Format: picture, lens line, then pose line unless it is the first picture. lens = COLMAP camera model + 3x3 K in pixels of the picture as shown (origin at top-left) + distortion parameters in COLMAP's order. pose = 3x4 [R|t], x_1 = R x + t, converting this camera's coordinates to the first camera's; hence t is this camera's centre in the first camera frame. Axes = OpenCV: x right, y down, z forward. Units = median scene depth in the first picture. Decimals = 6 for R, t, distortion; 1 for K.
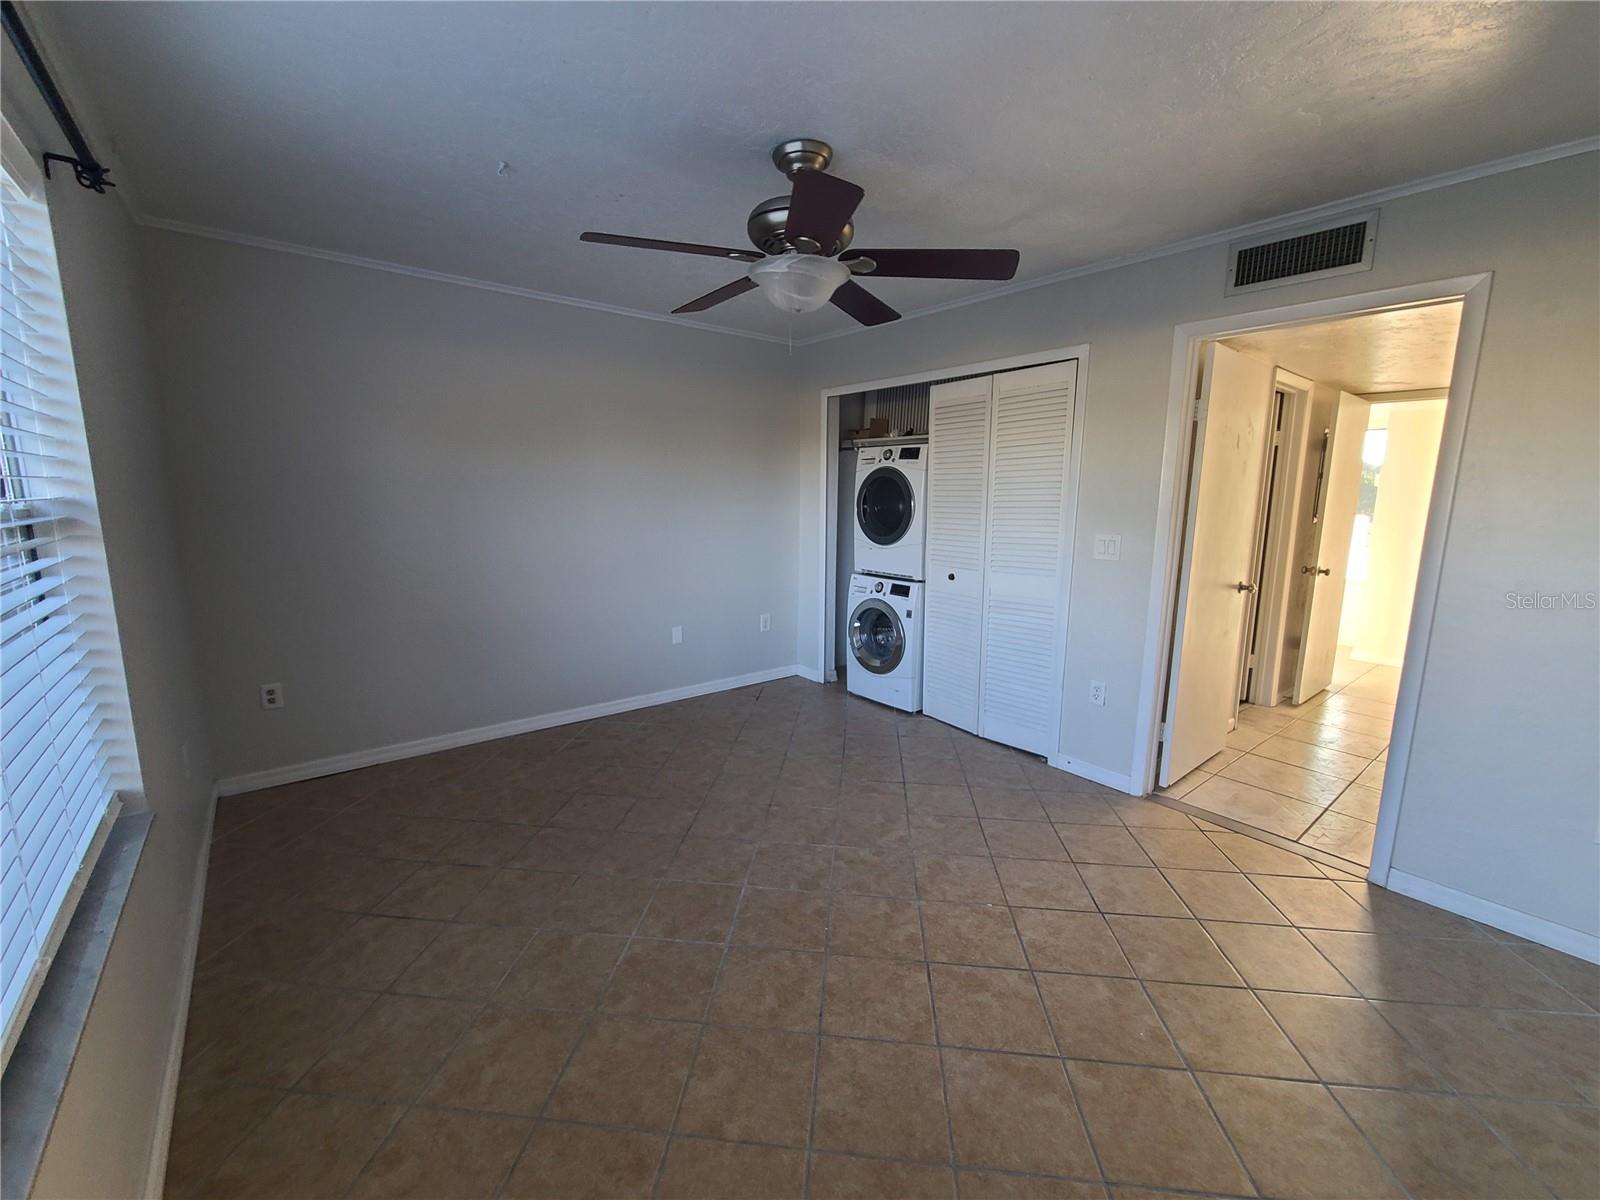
lens RADIAL K [[653.7, 0, 794.8], [0, 653.7, 600.5], [0, 0, 1]] dist [-0.002686, -0.000888]
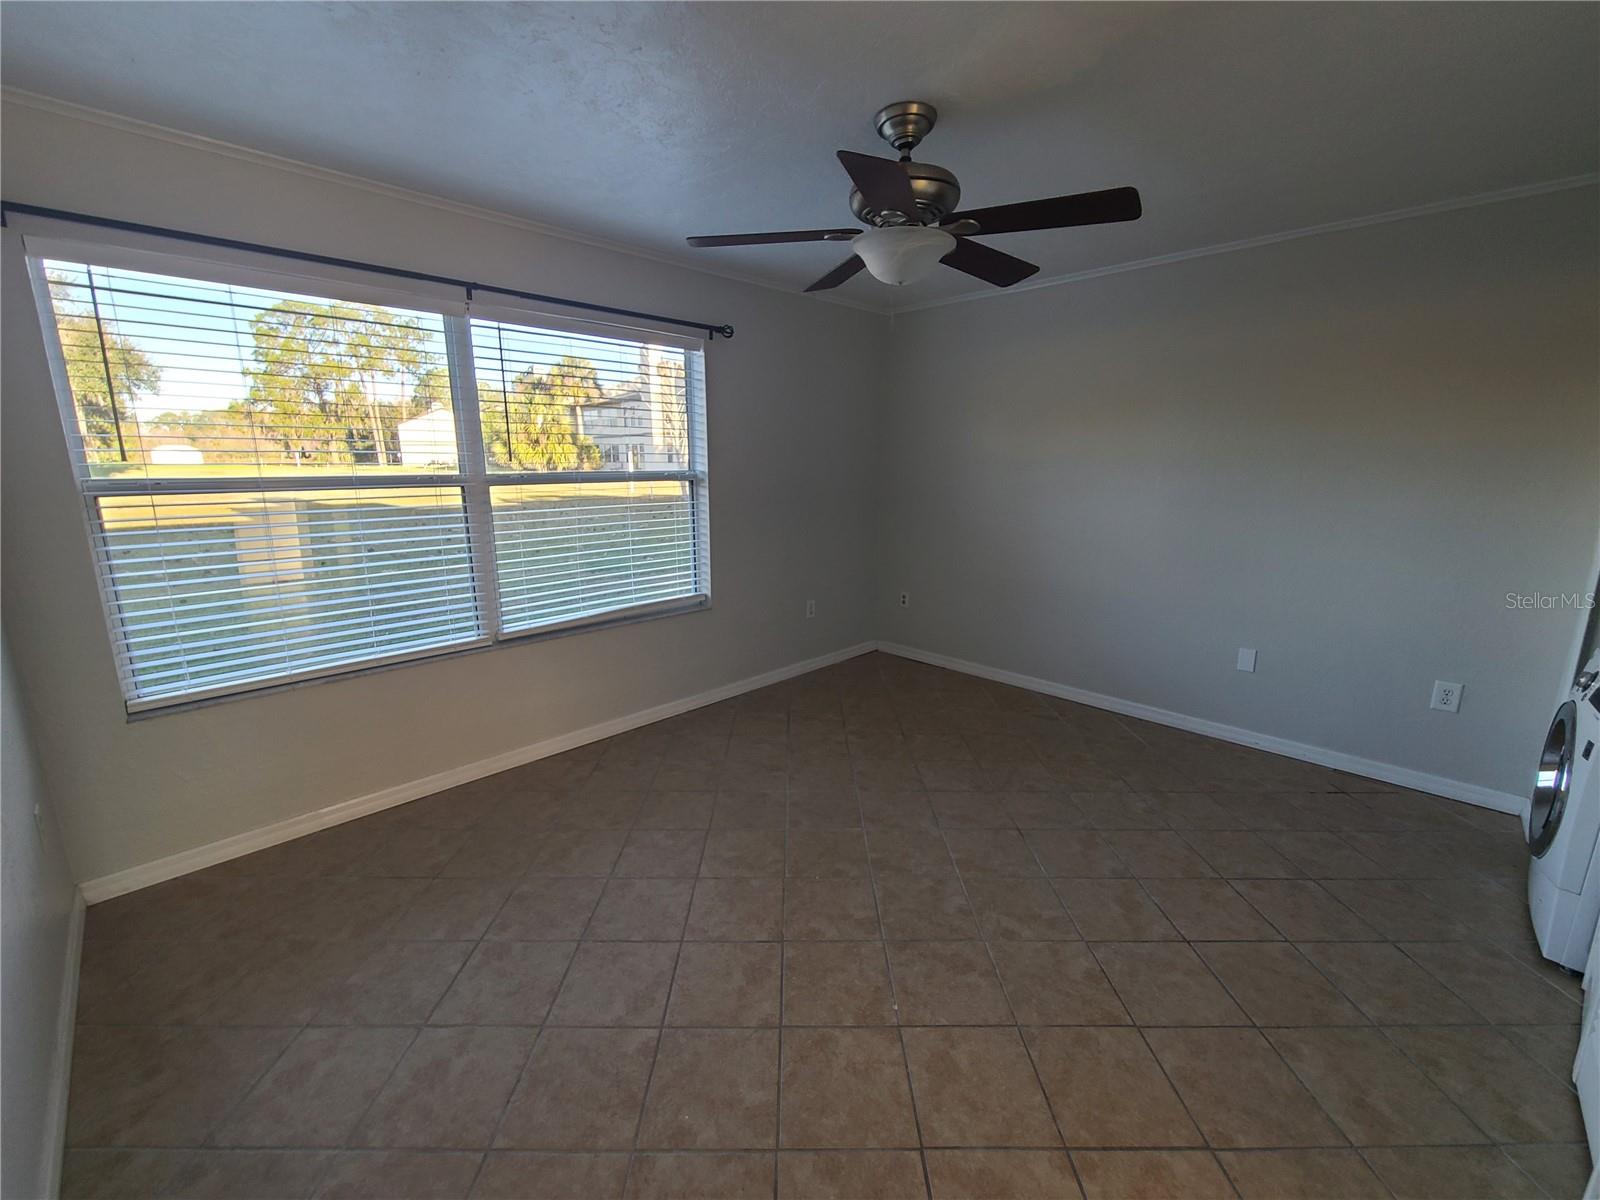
lens RADIAL K [[653.7, 0, 794.8], [0, 653.7, 600.5], [0, 0, 1]] dist [-0.002686, -0.000888]
pose [[0.104155, 0.199059, -0.974437, 0.848899], [-0.167755, 0.969244, 0.180068, -0.108320], [0.980311, 0.144712, 0.134345, 0.637204]]
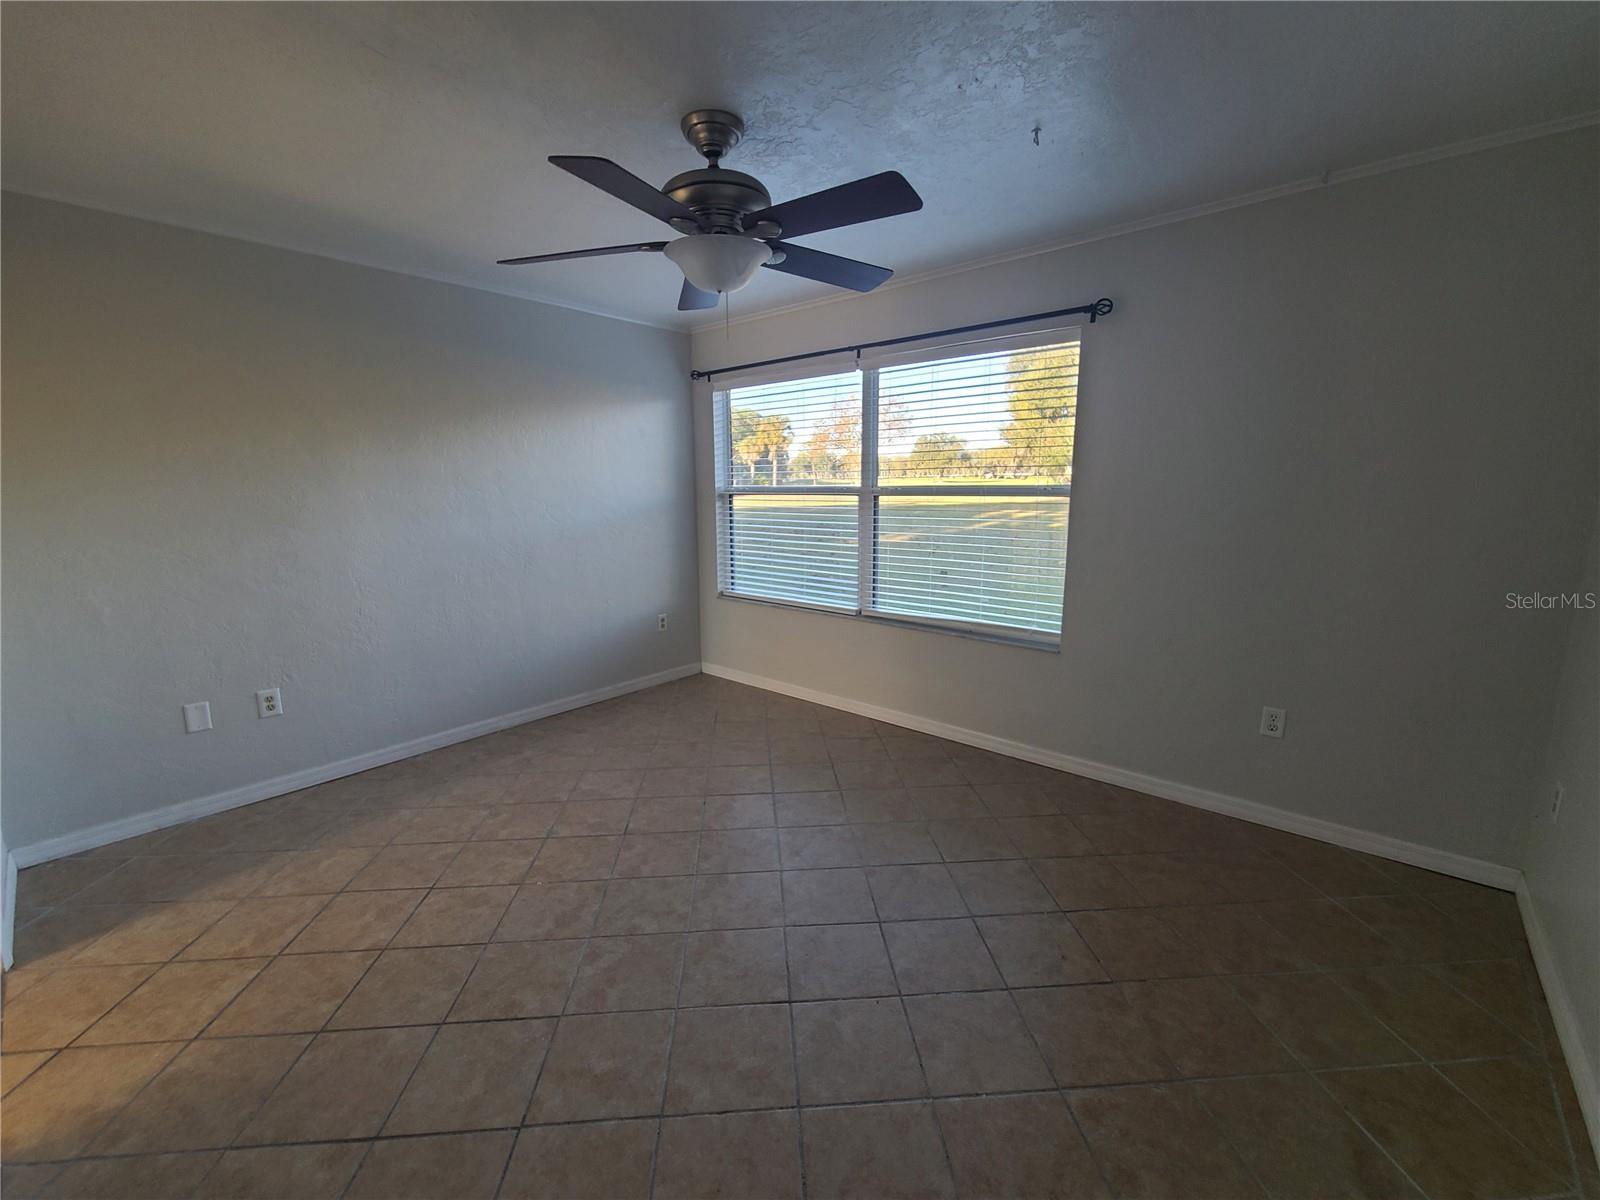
lens RADIAL K [[653.7, 0, 794.8], [0, 653.7, 600.5], [0, 0, 1]] dist [-0.002686, -0.000888]
pose [[-0.984340, 0.028541, -0.173954, 0.061364], [-0.032420, 0.940664, 0.337789, -0.281670], [0.173273, 0.338138, -0.925008, 1.681394]]
